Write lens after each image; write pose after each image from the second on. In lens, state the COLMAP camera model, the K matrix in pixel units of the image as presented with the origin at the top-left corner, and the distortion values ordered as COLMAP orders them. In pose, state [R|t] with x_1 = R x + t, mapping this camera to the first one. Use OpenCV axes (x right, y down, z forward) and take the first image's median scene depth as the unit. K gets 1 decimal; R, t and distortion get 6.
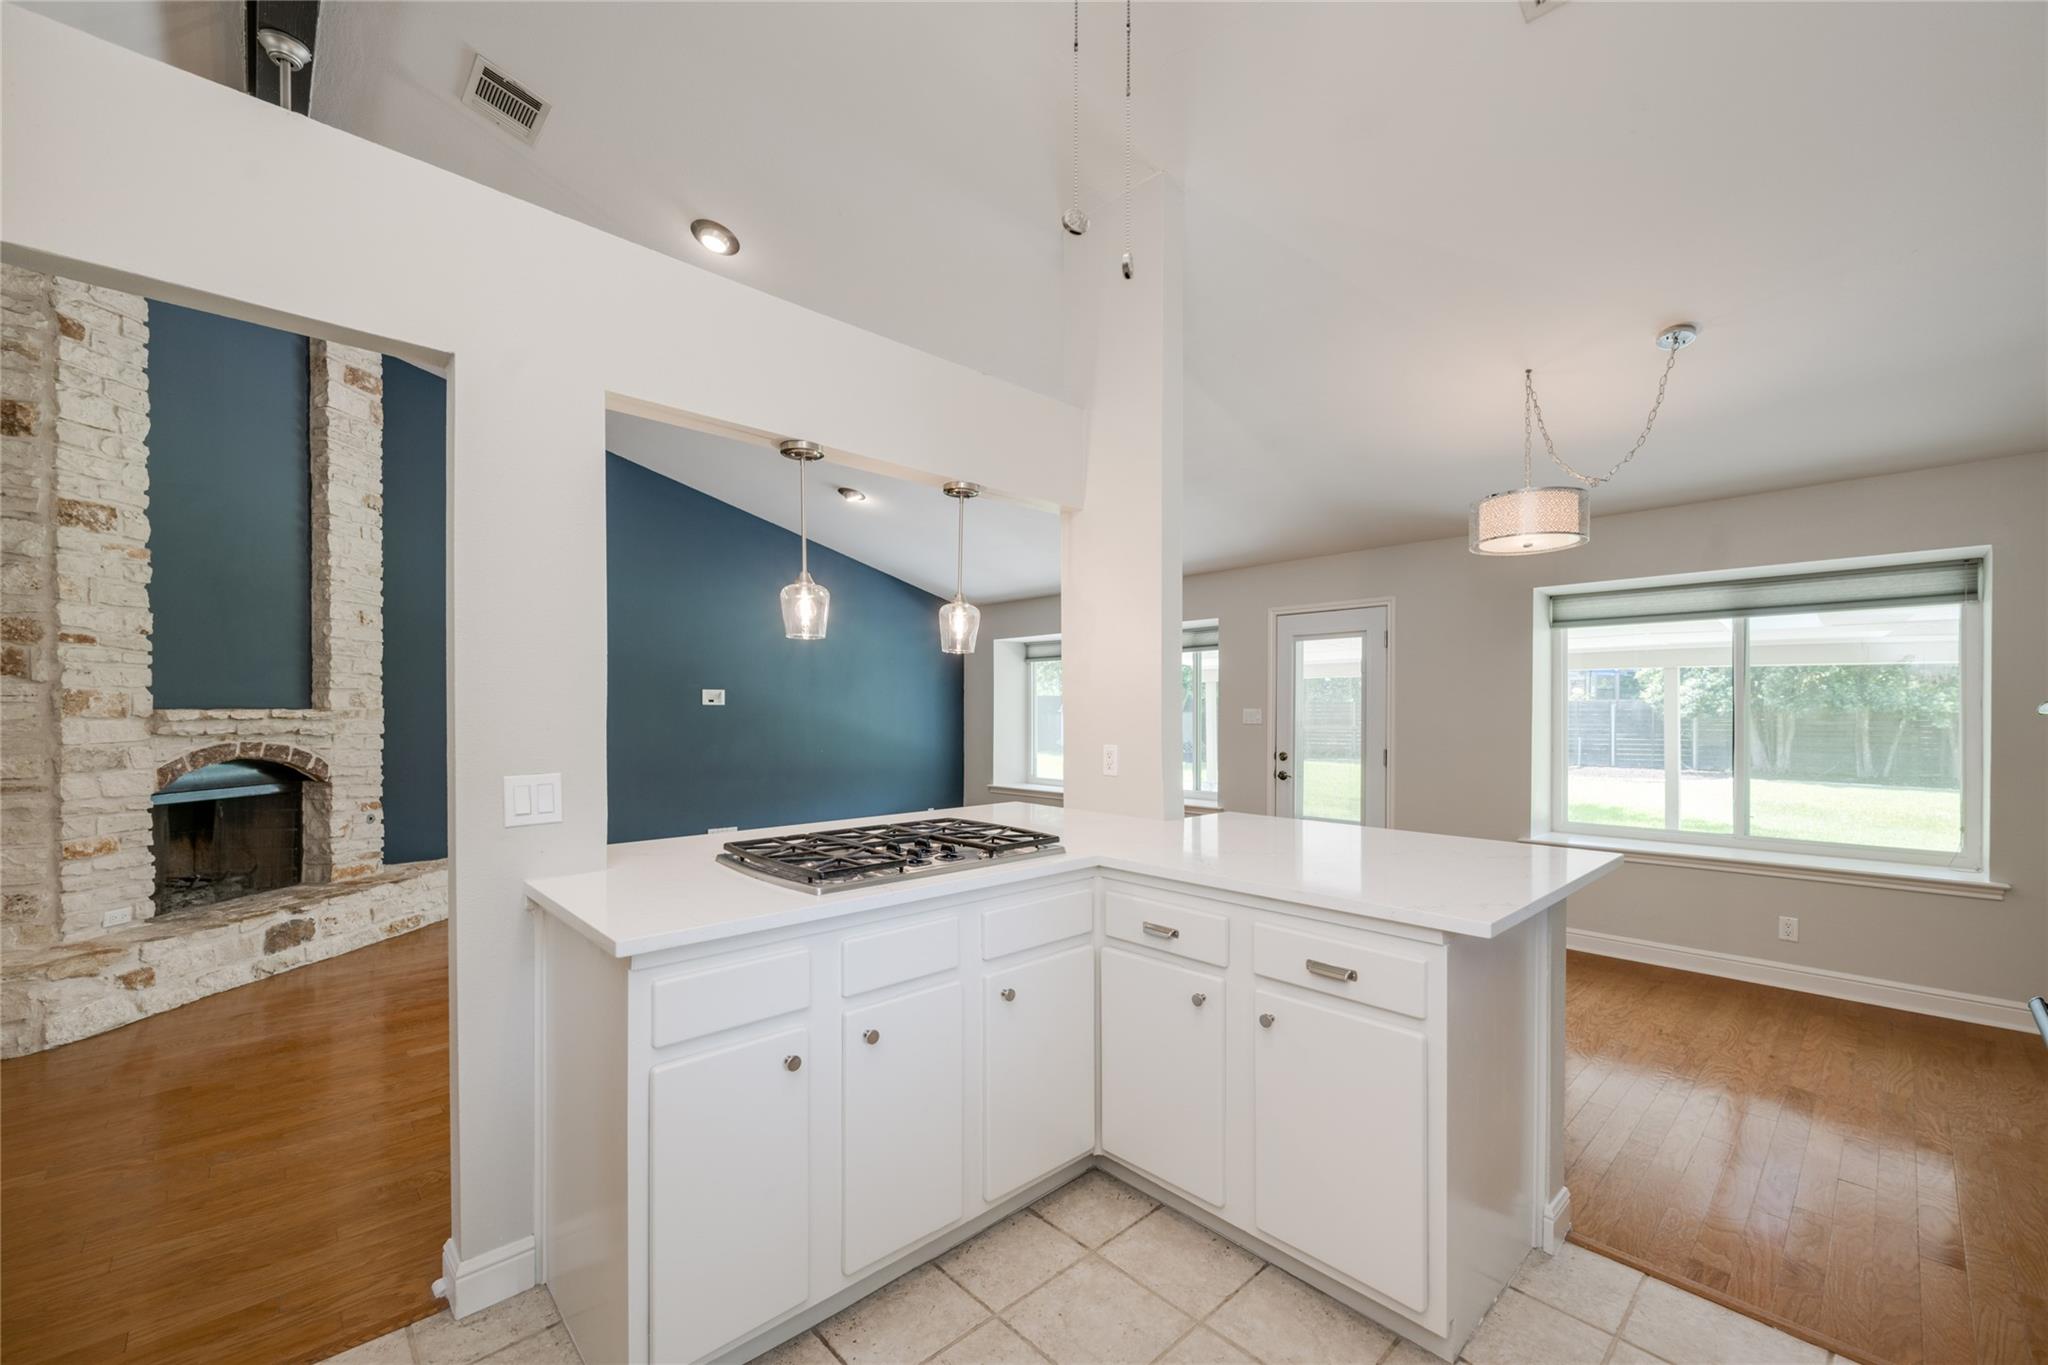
lens RADIAL K [[806.3, 0, 1025.1], [0, 806.3, 718.5], [0, 0, 1]] dist [0.002724, -0.003714]
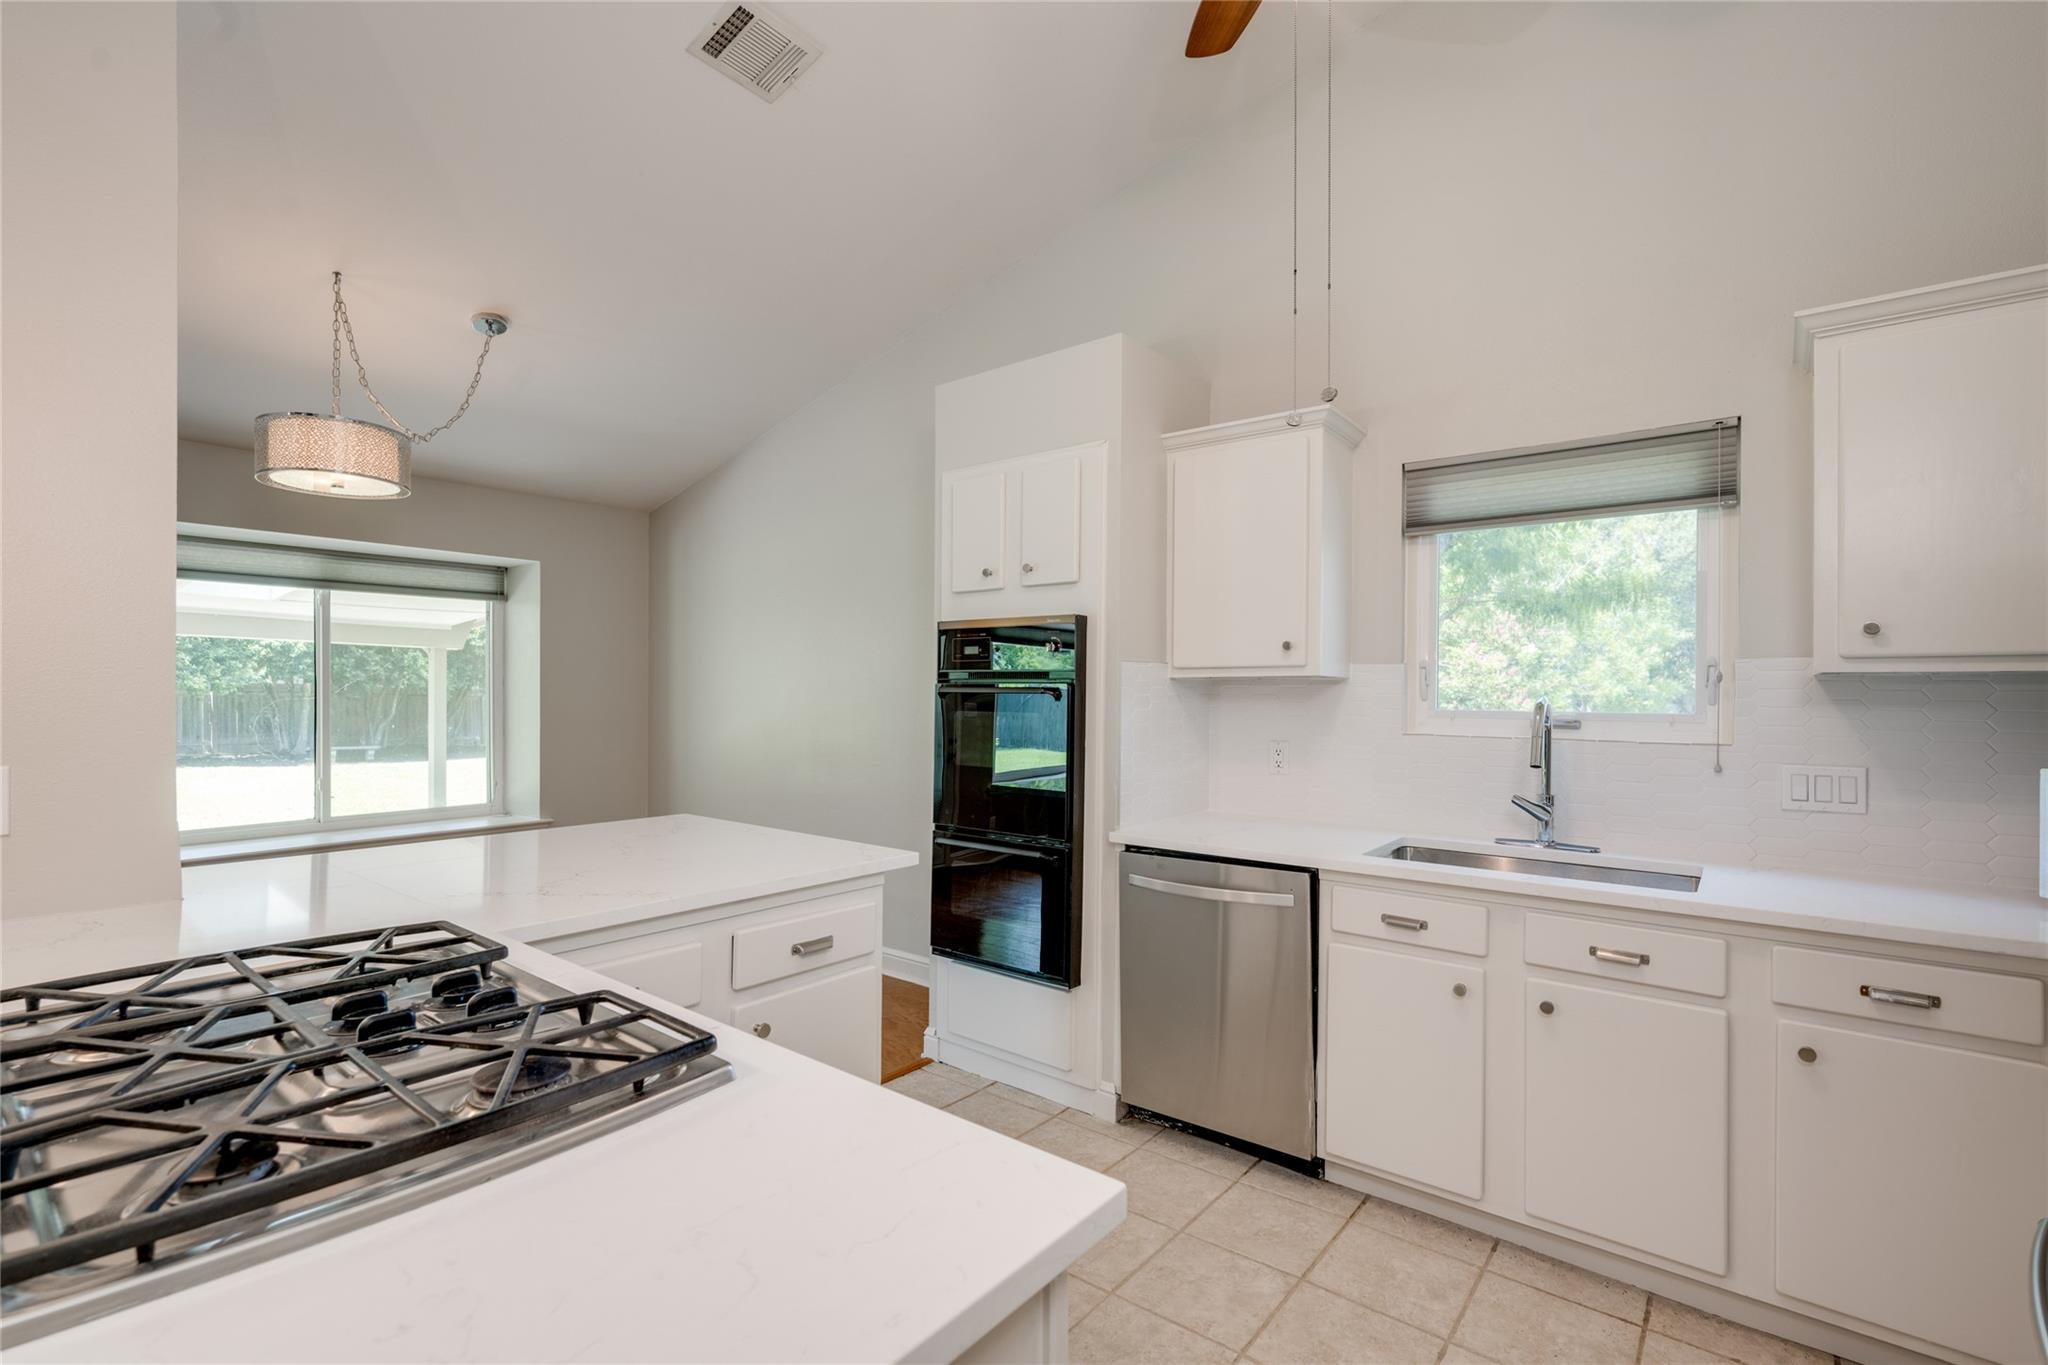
lens RADIAL K [[940.1, 0, 1020.9], [0, 940.1, 692.8], [0, 0, 1]] dist [0.000909, -0.001169]
pose [[-0.141030, -0.002892, 0.990001, -0.381777], [0.003797, 0.999987, 0.003462, -0.005547], [-0.989998, 0.004247, -0.141017, 0.407972]]
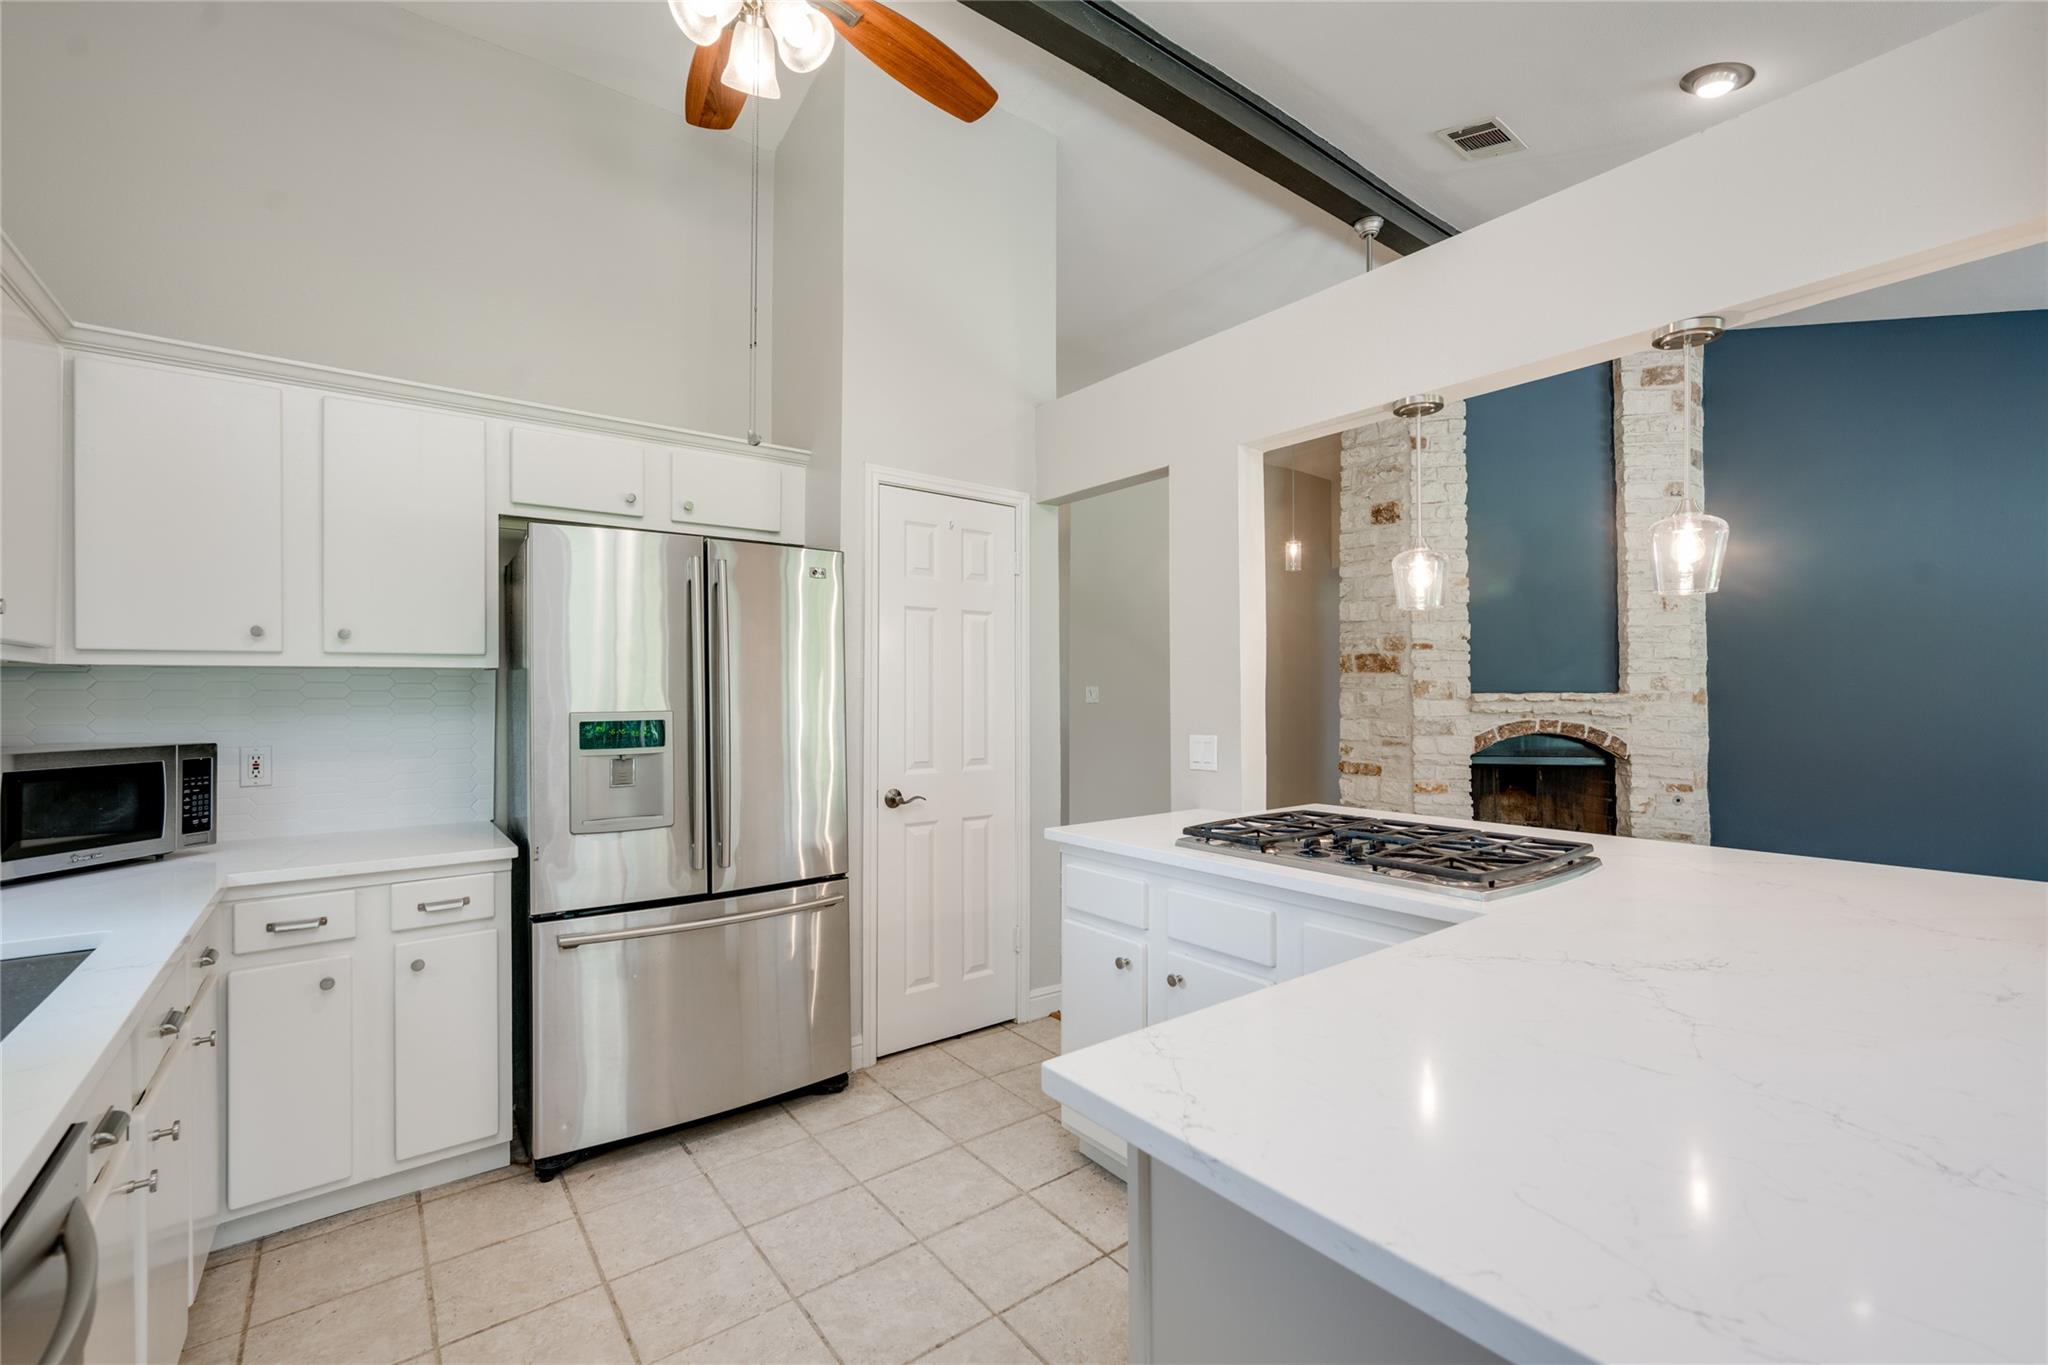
lens RADIAL K [[854.6, 0, 1037.2], [0, 854.6, 676.2], [0, 0, 1]] dist [0.000491, -0.002965]
pose [[-0.102962, -0.025111, -0.994368, 0.445479], [-0.010081, 0.999656, -0.024201, 0.002632], [0.994634, 0.007533, -0.103180, 0.409535]]
